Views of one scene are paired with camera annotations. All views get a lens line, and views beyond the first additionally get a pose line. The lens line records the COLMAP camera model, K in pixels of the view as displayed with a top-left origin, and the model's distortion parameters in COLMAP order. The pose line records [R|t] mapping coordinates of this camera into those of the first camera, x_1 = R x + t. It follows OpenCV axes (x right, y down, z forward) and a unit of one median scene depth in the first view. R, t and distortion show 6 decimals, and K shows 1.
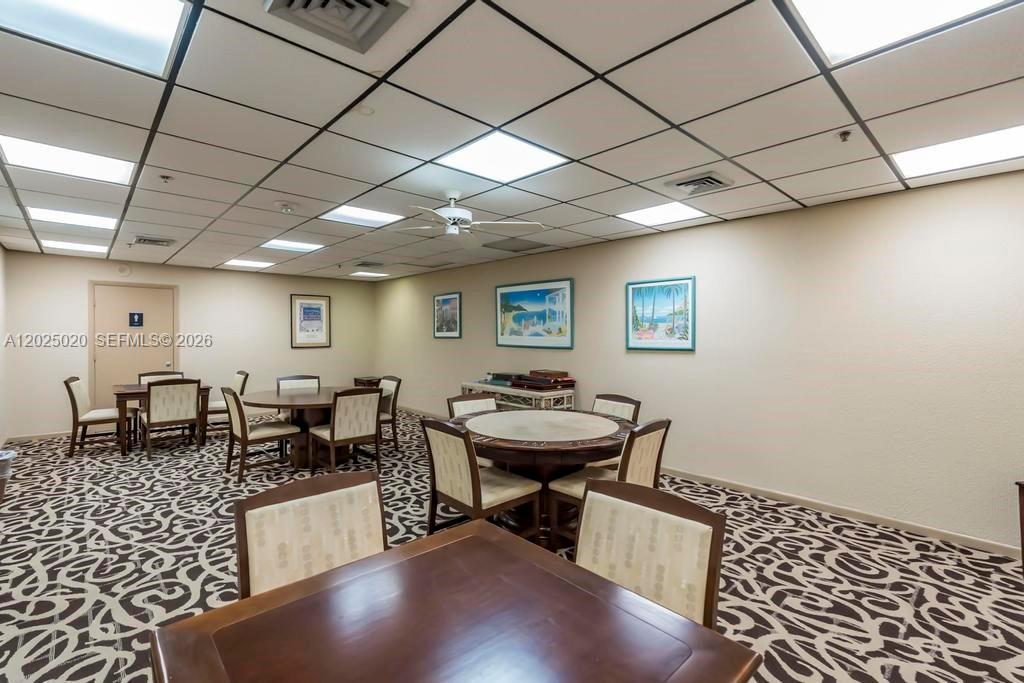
lens RADIAL K [[451.0, 0, 512.0], [0, 451.0, 341.5], [0, 0, 1]] dist [-0.001548, -0.001068]
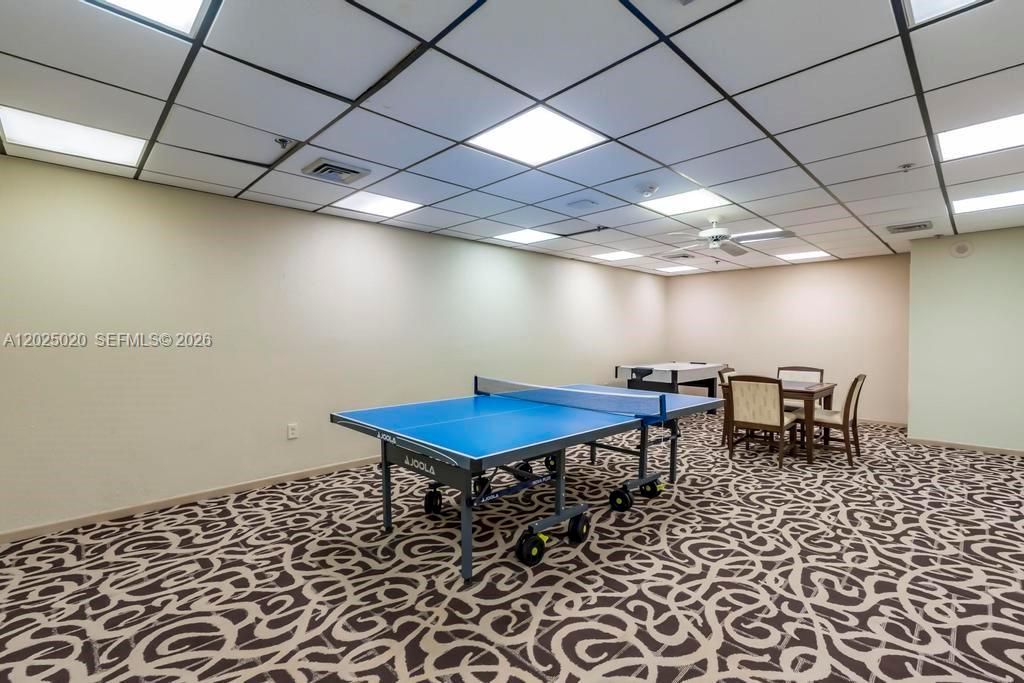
lens RADIAL K [[457.9, 0, 512.0], [0, 457.9, 341.5], [0, 0, 1]] dist [0.070066, 0.000340]
pose [[0.022261, 0.006352, -0.999732, 0.249871], [0.017495, 0.999824, 0.006743, 0.001119], [0.999599, -0.017640, 0.022146, 0.241889]]
